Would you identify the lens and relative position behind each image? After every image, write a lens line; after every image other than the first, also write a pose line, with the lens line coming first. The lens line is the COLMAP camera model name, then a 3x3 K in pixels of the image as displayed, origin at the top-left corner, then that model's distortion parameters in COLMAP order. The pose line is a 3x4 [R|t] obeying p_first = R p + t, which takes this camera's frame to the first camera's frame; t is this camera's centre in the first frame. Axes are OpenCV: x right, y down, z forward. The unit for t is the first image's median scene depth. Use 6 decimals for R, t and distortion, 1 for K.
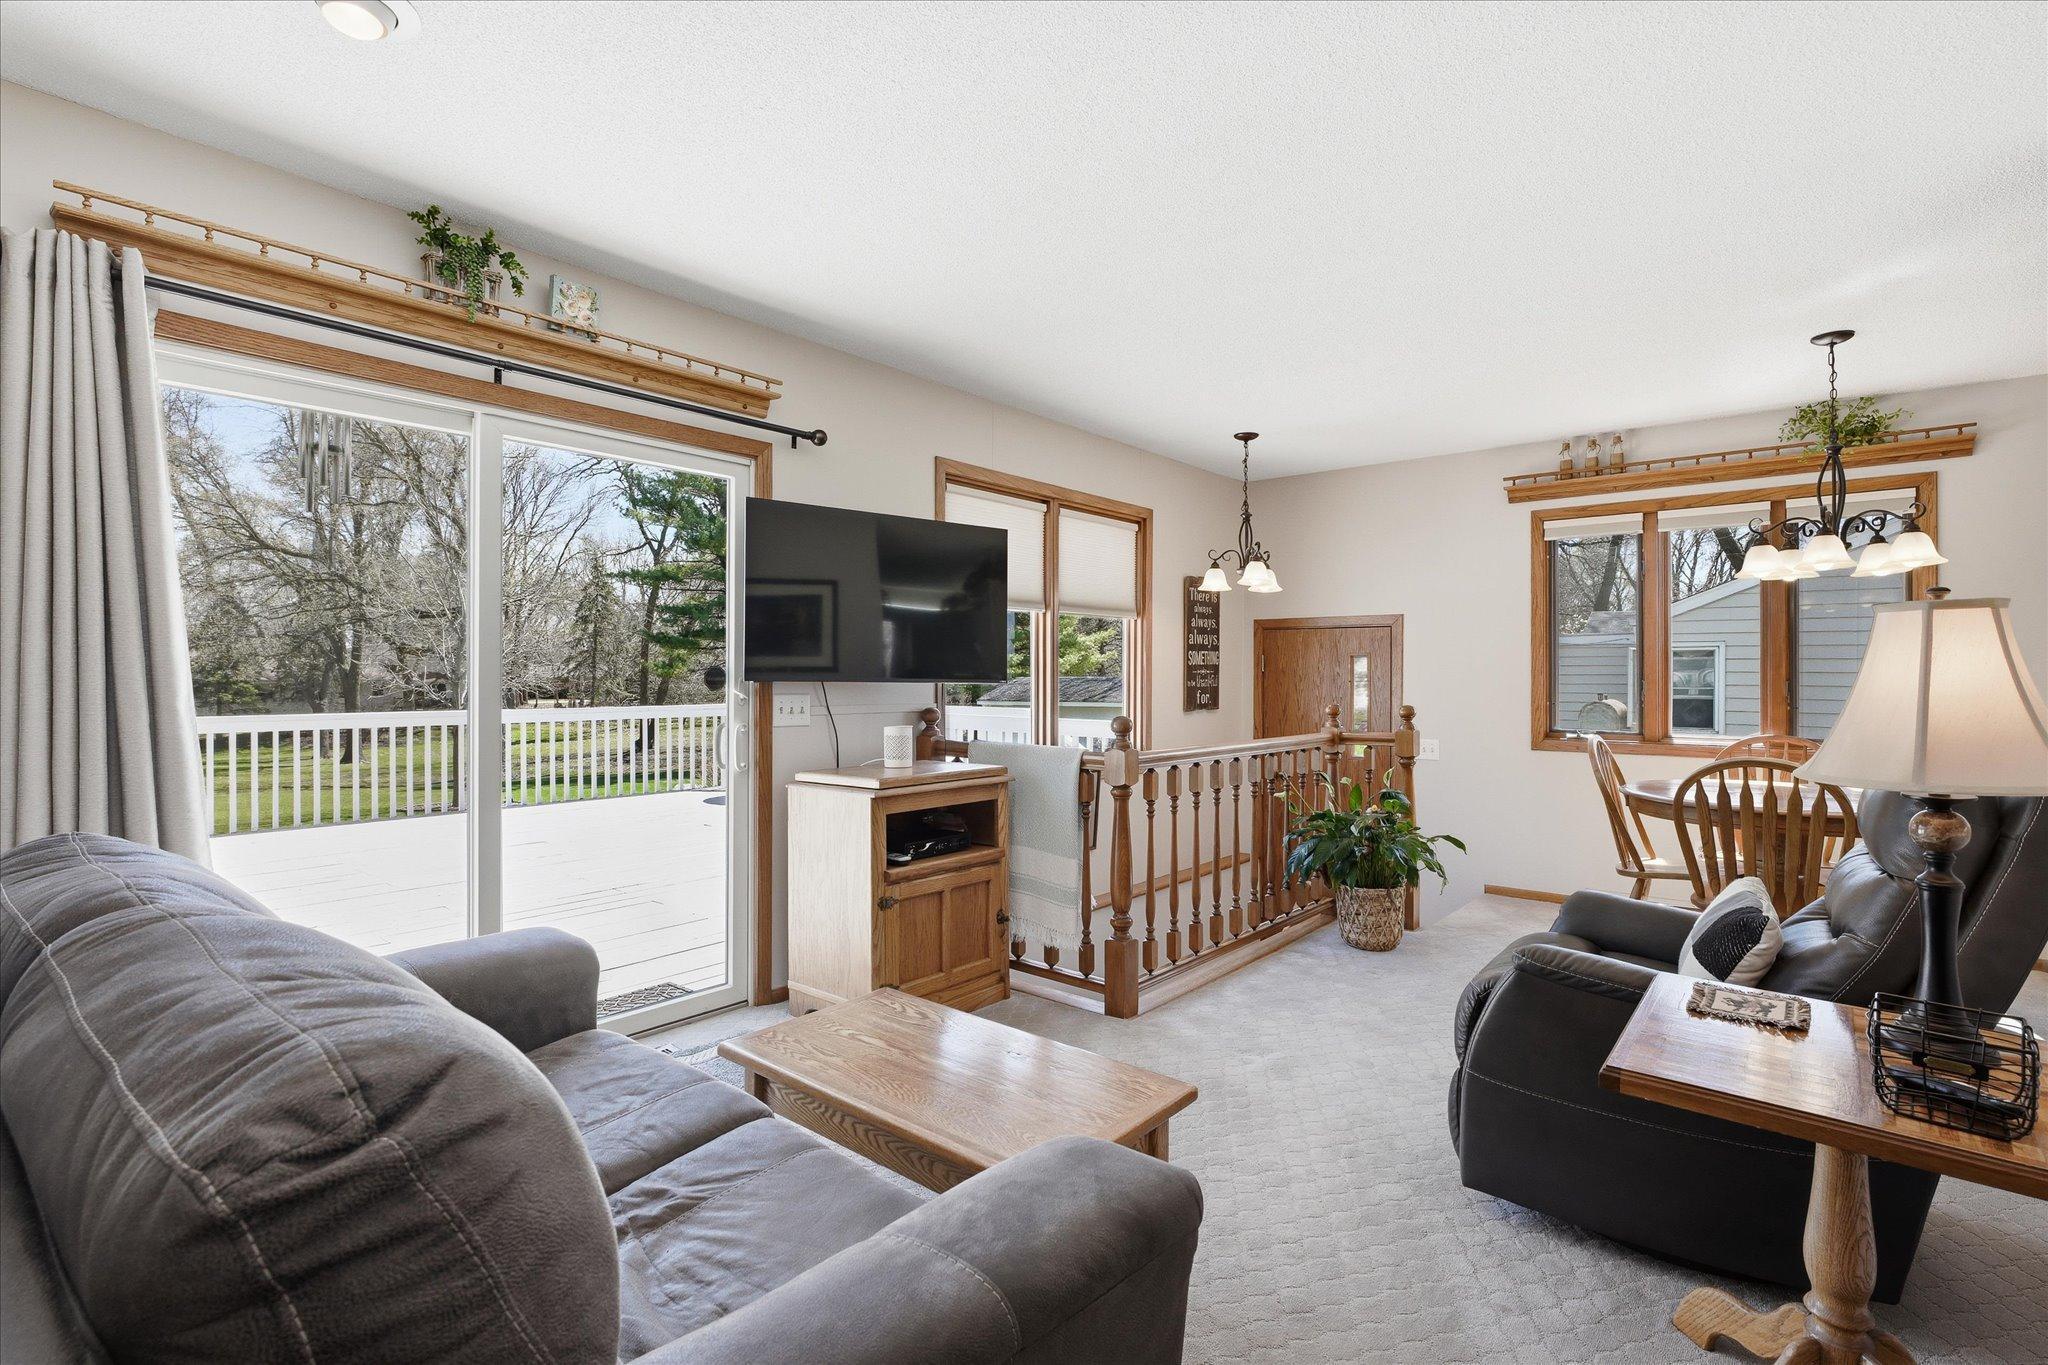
lens RADIAL K [[965.5, 0, 1025.3], [0, 965.5, 672.0], [0, 0, 1]] dist [0.000959, 0.000394]
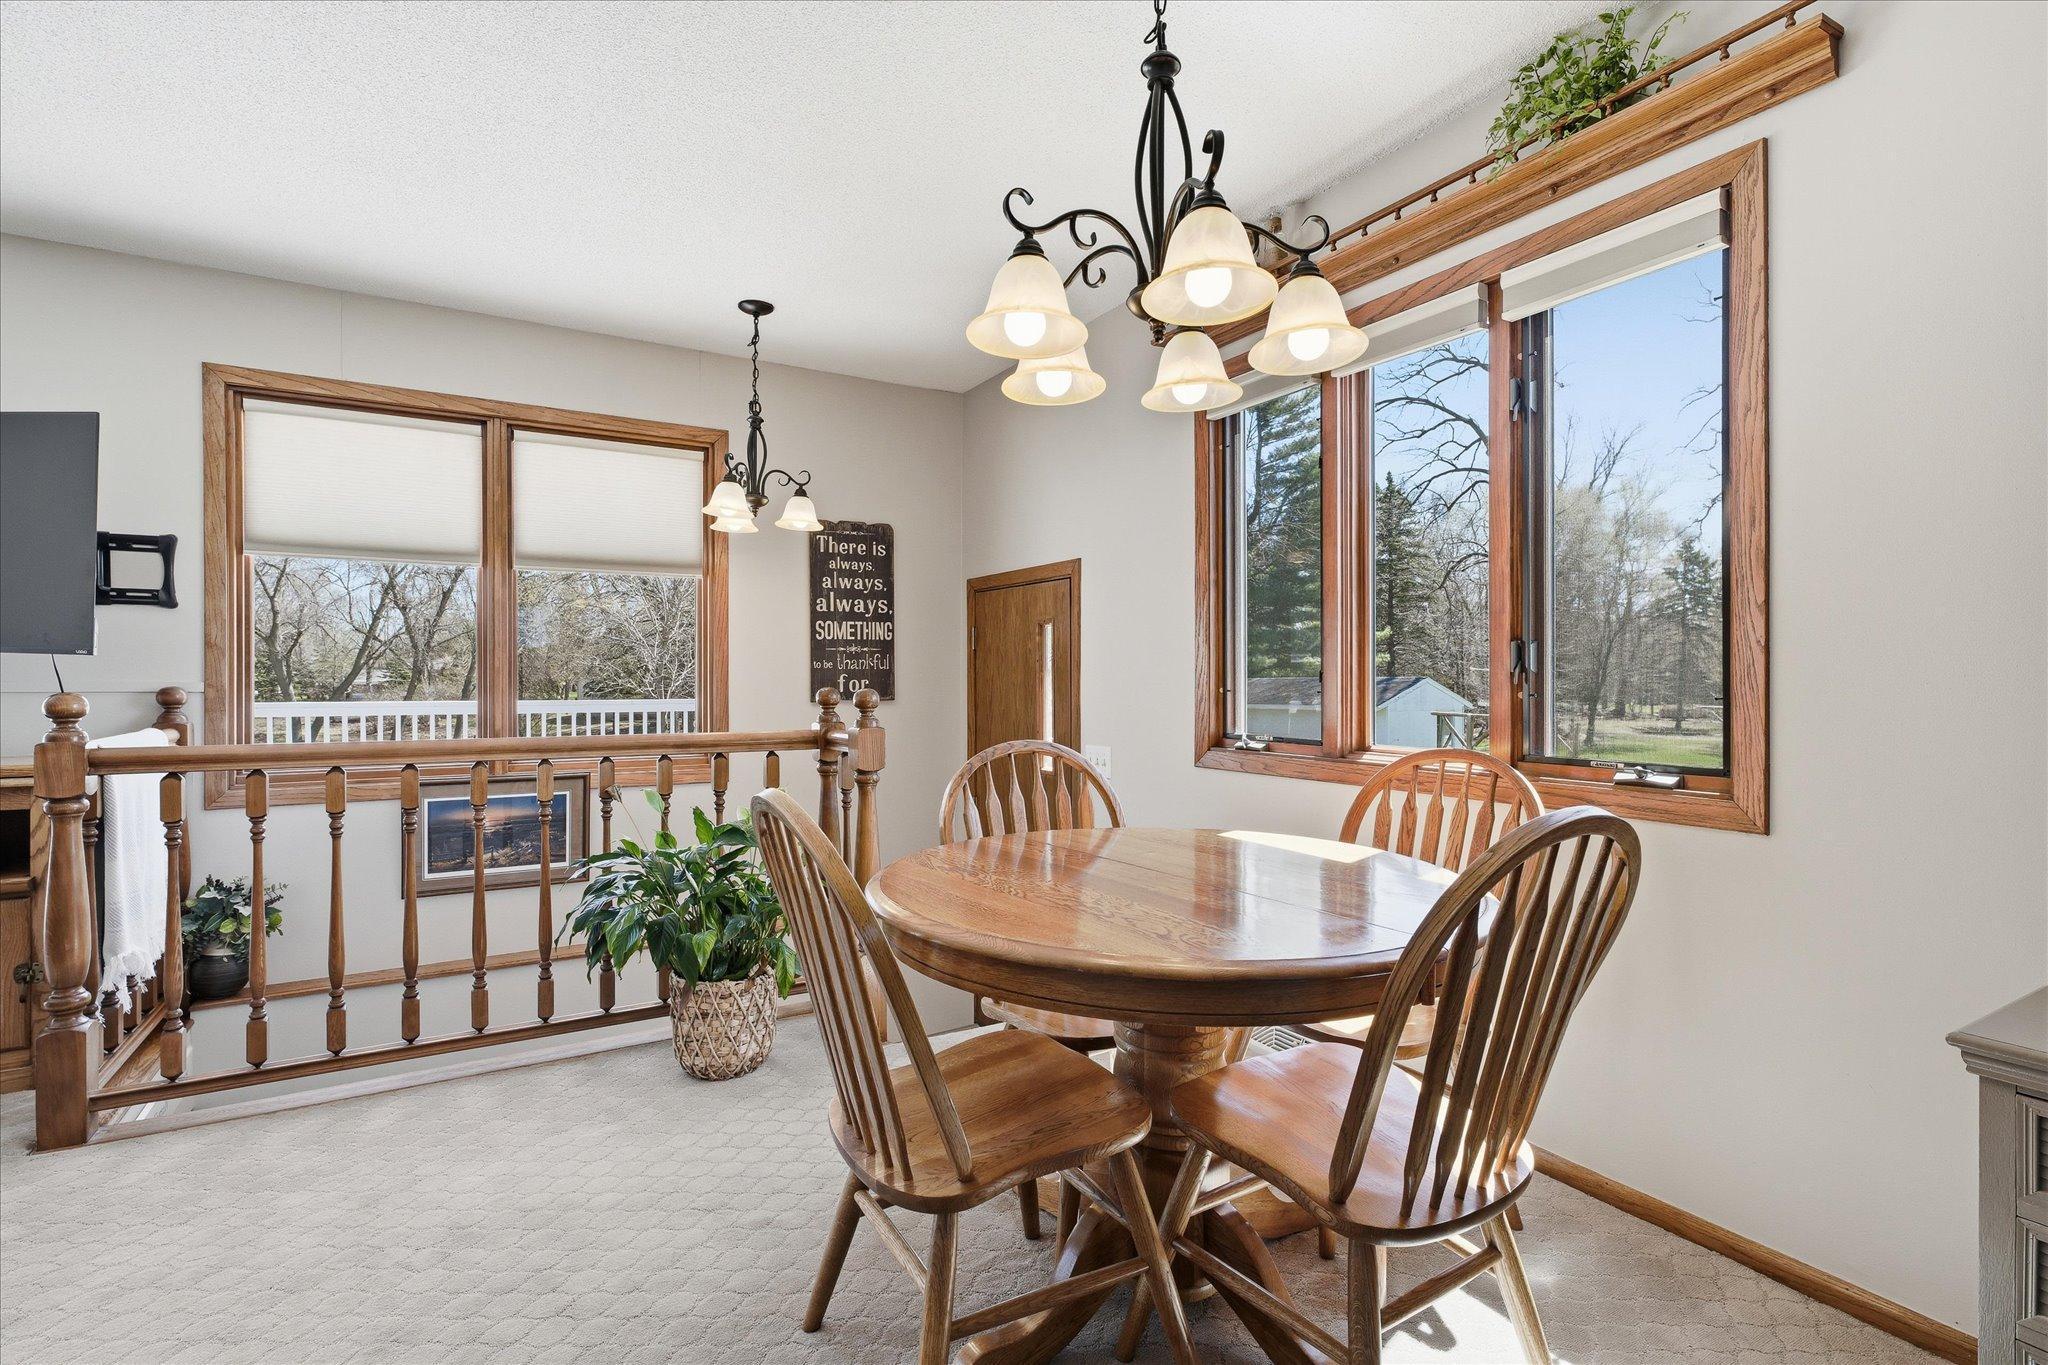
lens RADIAL K [[956.1, 0, 1024.0], [0, 956.1, 682.5], [0, 0, 1]] dist [-0.000166, 0.000107]
pose [[0.942579, 0.000005, -0.333983, 0.646340], [0.002371, 0.999975, 0.006707, 0.024133], [0.333975, -0.007113, 0.942555, 0.409110]]
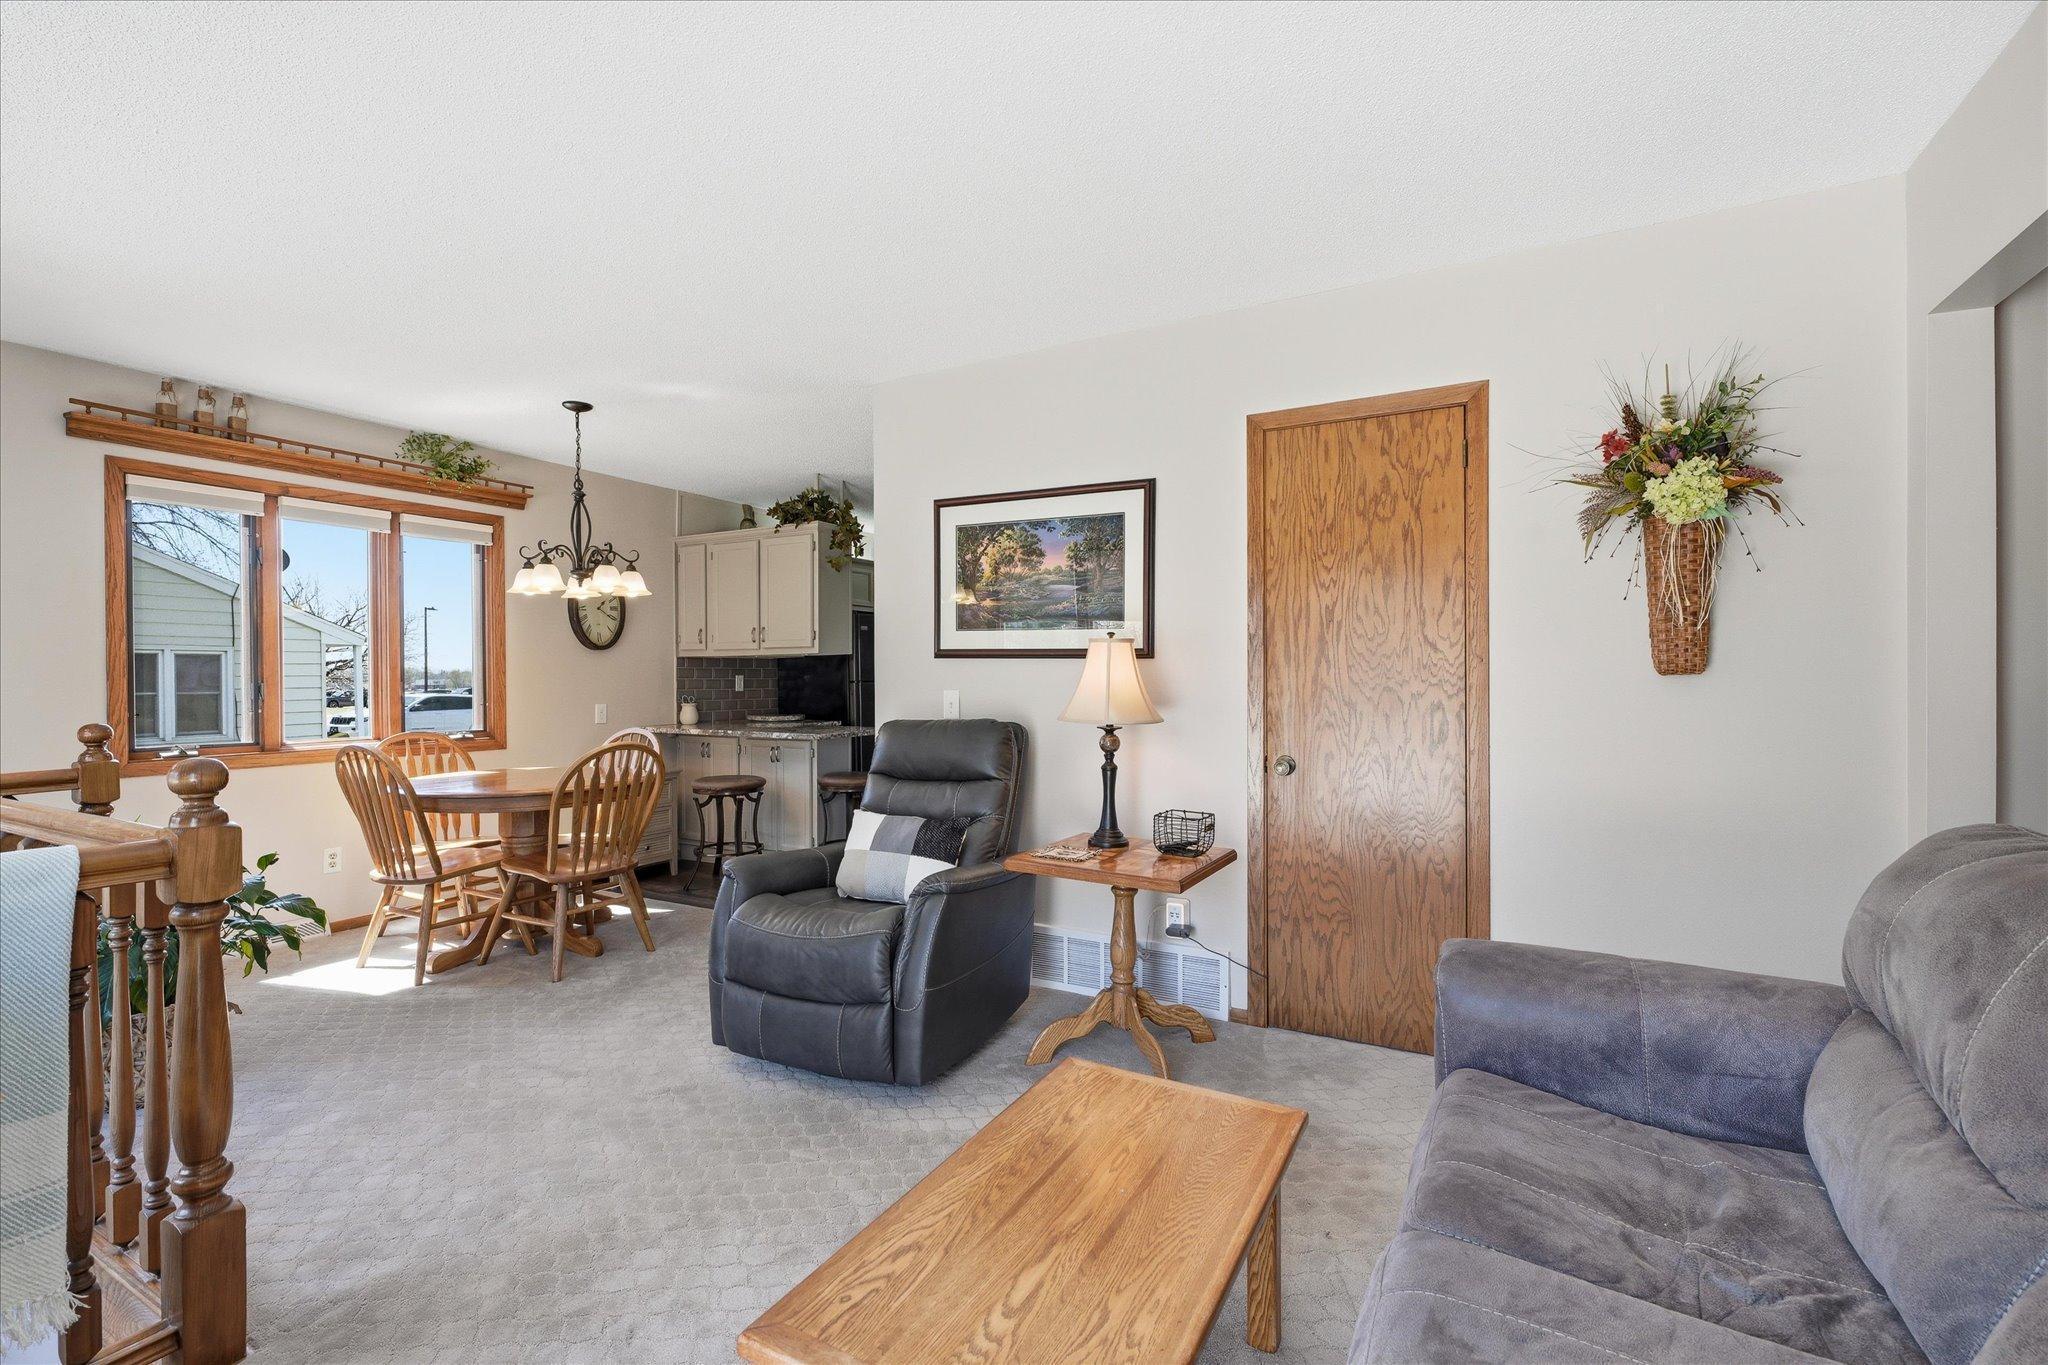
lens RADIAL K [[890.4, 0, 1027.4], [0, 890.4, 680.8], [0, 0, 1]] dist [-0.000441, 0.000321]
pose [[-0.190237, -0.006354, 0.981718, -0.286773], [0.001459, 0.999976, 0.006755, 0.002055], [-0.981737, 0.002717, -0.190223, 0.454231]]
